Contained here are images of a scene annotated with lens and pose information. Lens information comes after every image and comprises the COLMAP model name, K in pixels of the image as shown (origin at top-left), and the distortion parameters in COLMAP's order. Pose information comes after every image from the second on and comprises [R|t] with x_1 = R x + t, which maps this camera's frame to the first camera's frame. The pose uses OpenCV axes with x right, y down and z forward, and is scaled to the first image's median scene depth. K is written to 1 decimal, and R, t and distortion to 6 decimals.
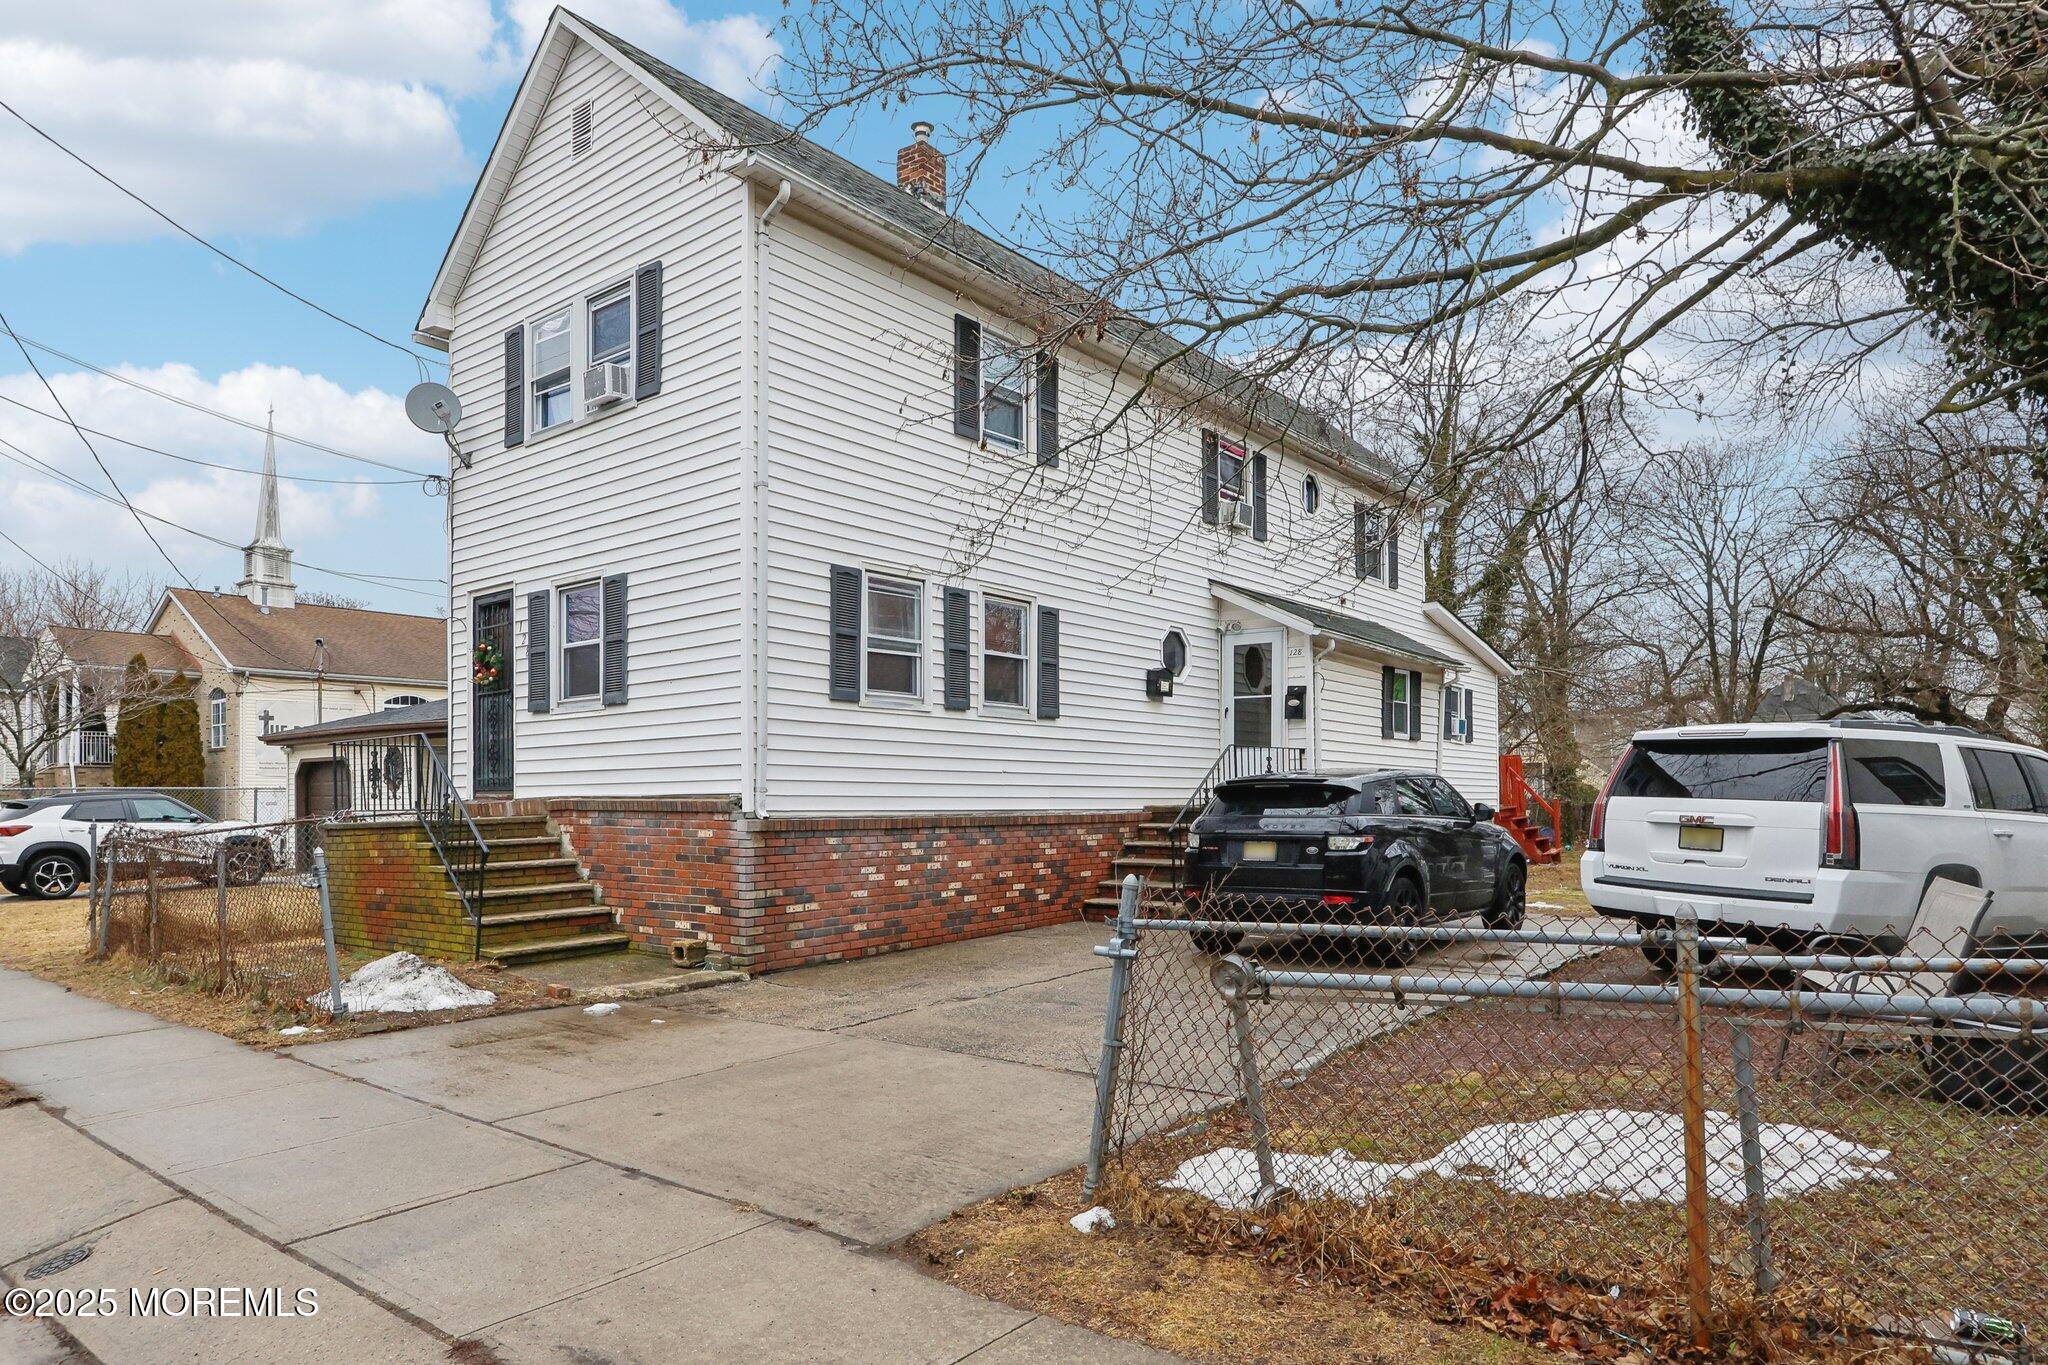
lens RADIAL K [[1273.4, 0, 1030.8], [0, 1273.4, 791.3], [0, 0, 1]] dist [-0.003425, 0.002862]
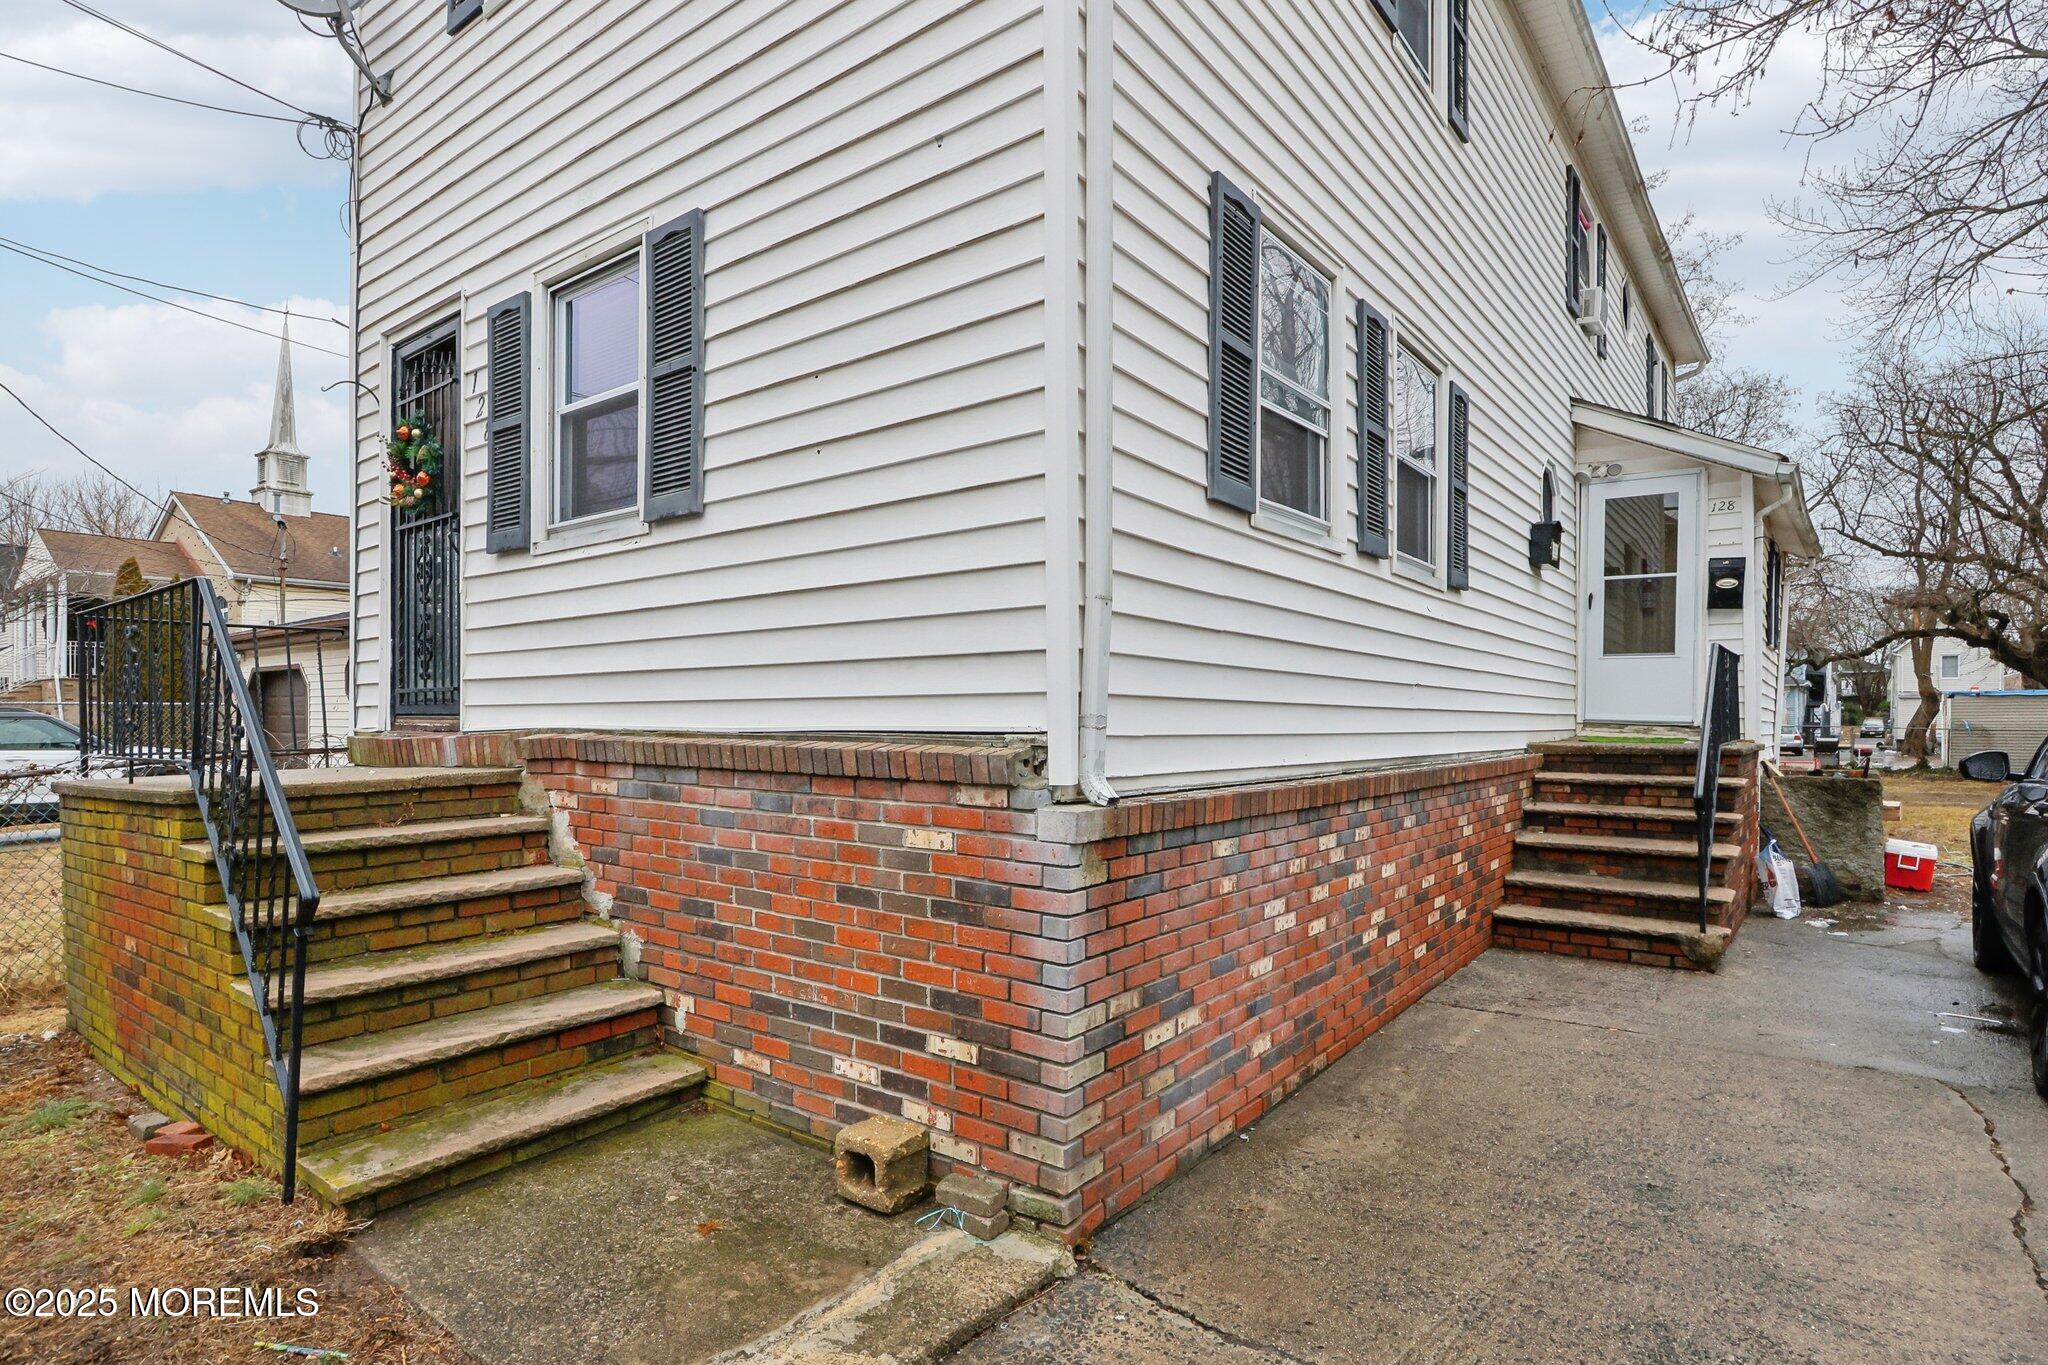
lens RADIAL K [[1052.5, 0, 1026.2], [0, 1052.5, 719.4], [0, 0, 1]] dist [-0.010928, 0.000051]
pose [[0.999356, 0.005969, 0.035376, -0.218786], [-0.006287, 0.999941, 0.008900, -0.004049], [-0.035321, -0.009117, 0.999334, 0.637288]]
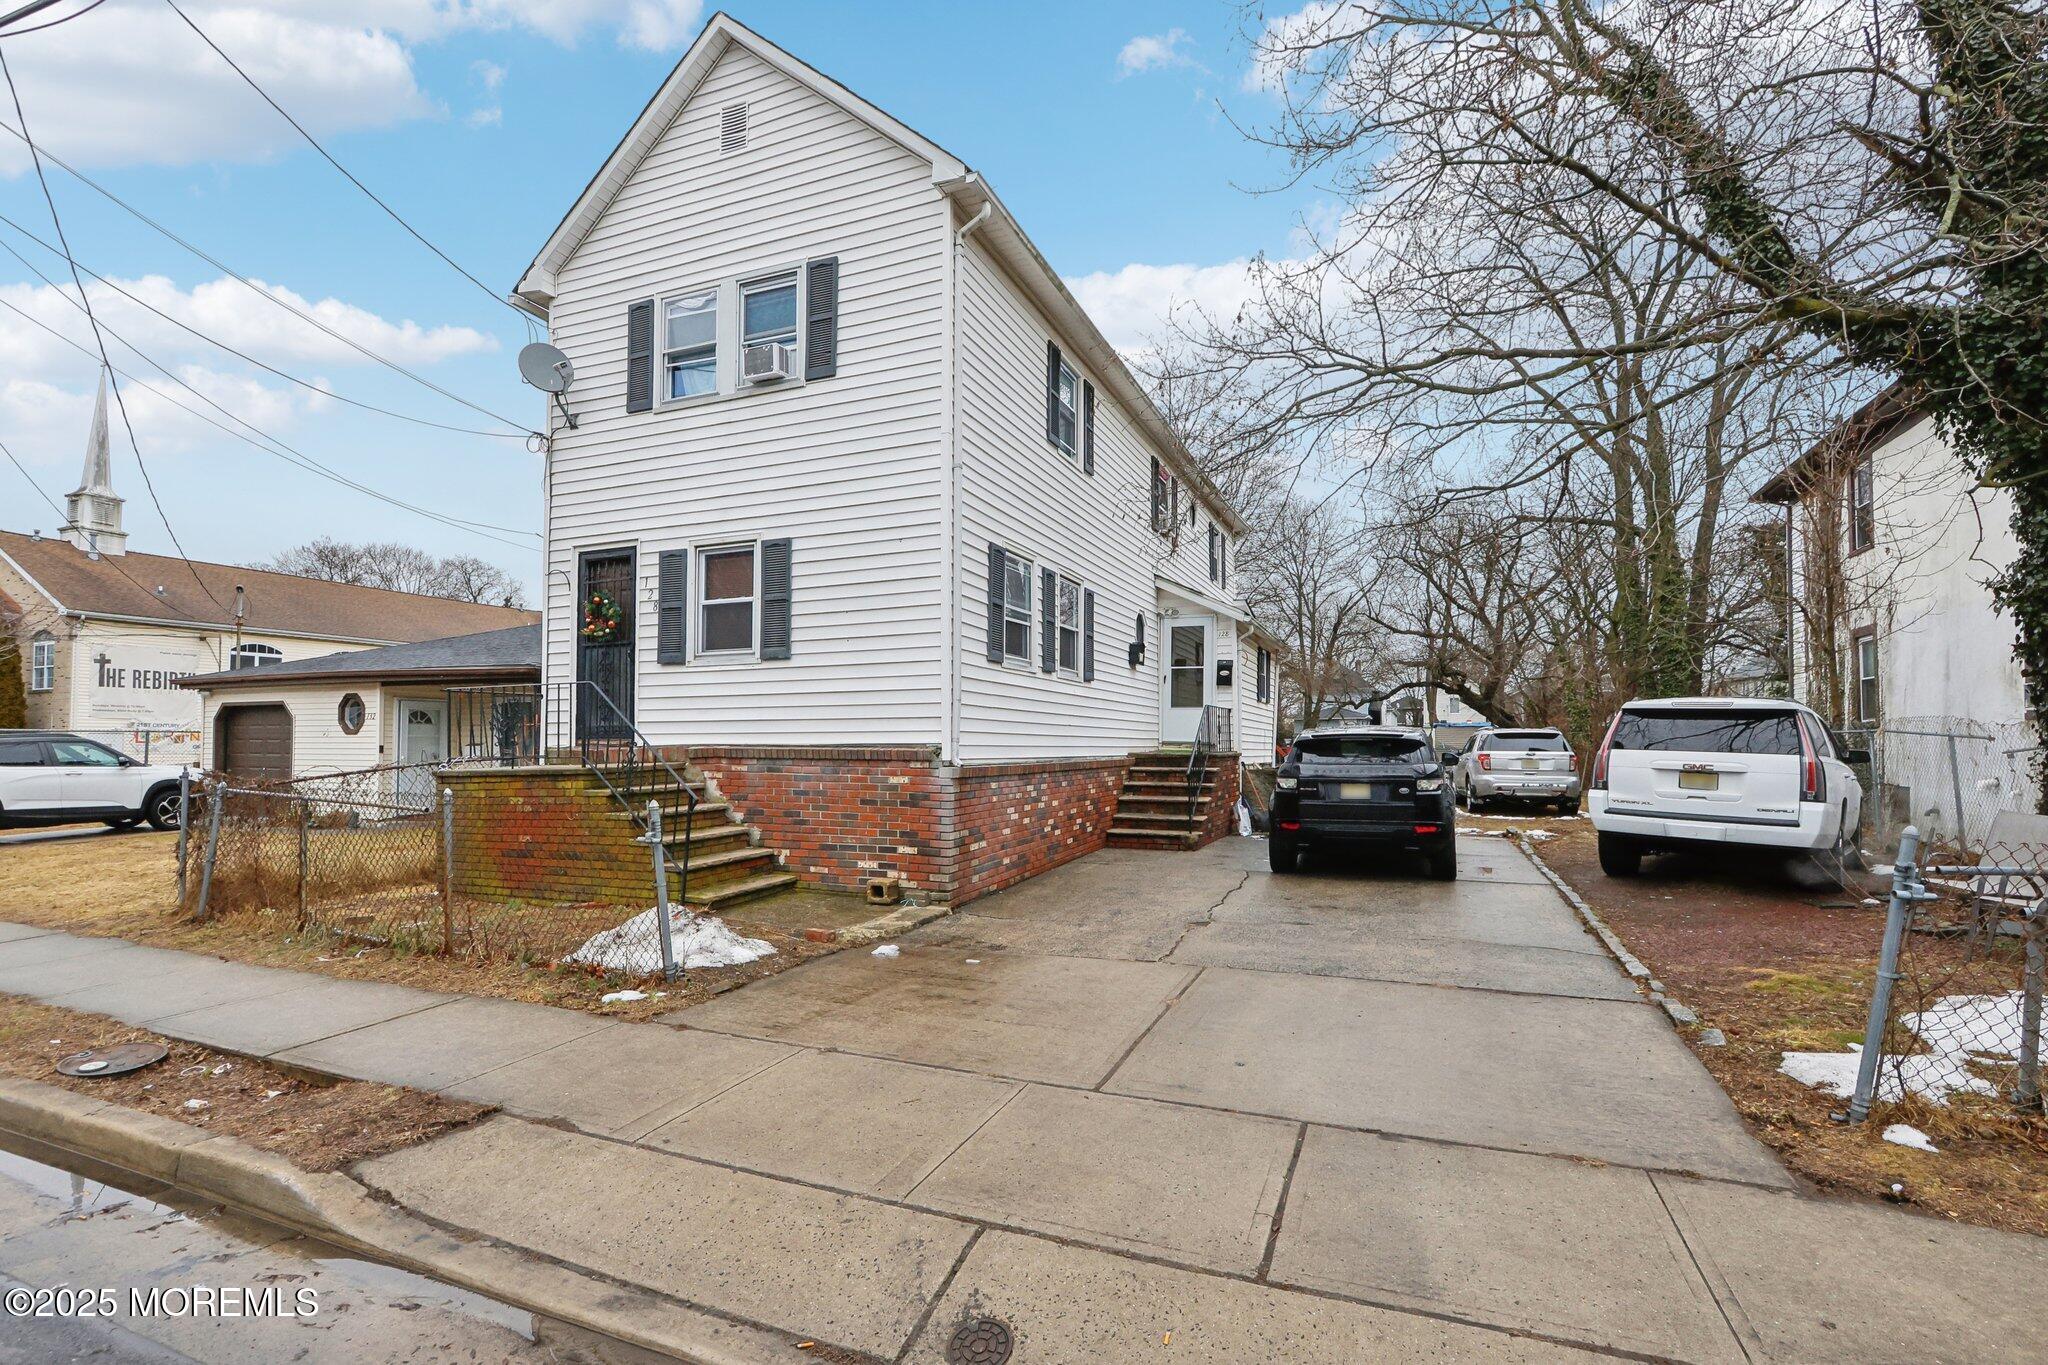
lens RADIAL K [[967.4, 0, 1020.3], [0, 967.4, 715.3], [0, 0, 1]] dist [-0.013080, 0.000672]
pose [[0.956652, 0.012880, 0.290950, -0.364923], [-0.006377, 0.999708, -0.023287, -0.003281], [-0.291165, 0.020422, 0.956455, 0.162454]]
